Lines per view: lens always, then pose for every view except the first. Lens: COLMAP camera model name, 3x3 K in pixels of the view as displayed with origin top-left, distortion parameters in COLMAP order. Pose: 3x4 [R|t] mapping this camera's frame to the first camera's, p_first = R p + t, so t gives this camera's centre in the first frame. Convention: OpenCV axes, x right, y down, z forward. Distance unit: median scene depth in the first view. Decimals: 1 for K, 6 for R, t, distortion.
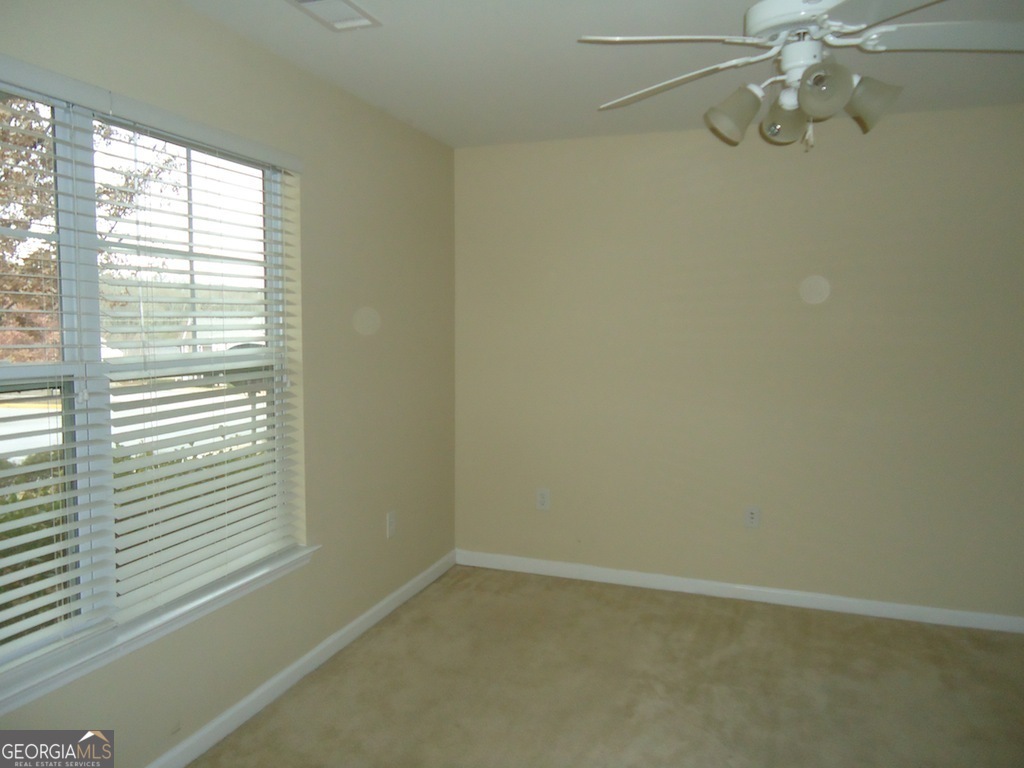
lens RADIAL K [[763.8, 0, 512.0], [0, 763.8, 384.0], [0, 0, 1]] dist [-0.005170, -0.003751]
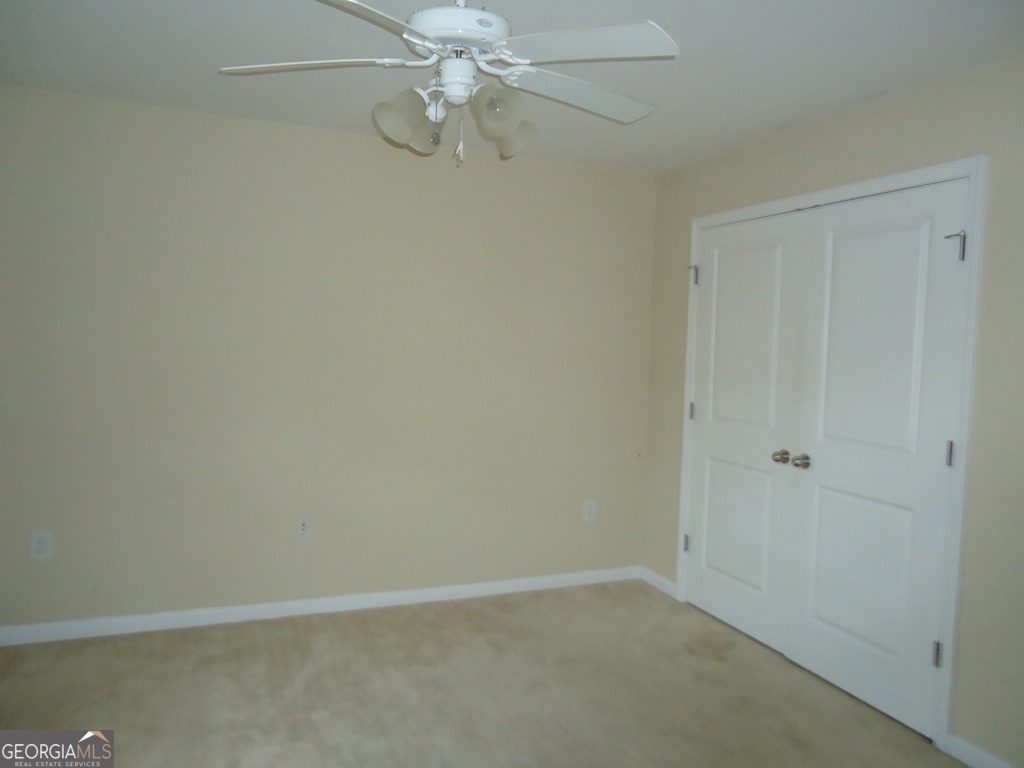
lens RADIAL K [[763.8, 0, 512.0], [0, 763.8, 384.0], [0, 0, 1]] dist [-0.005170, -0.003751]
pose [[0.725557, -0.018827, 0.687905, -0.201592], [0.022699, 0.999736, 0.003420, -0.008168], [-0.687788, 0.013134, 0.725793, 0.145028]]
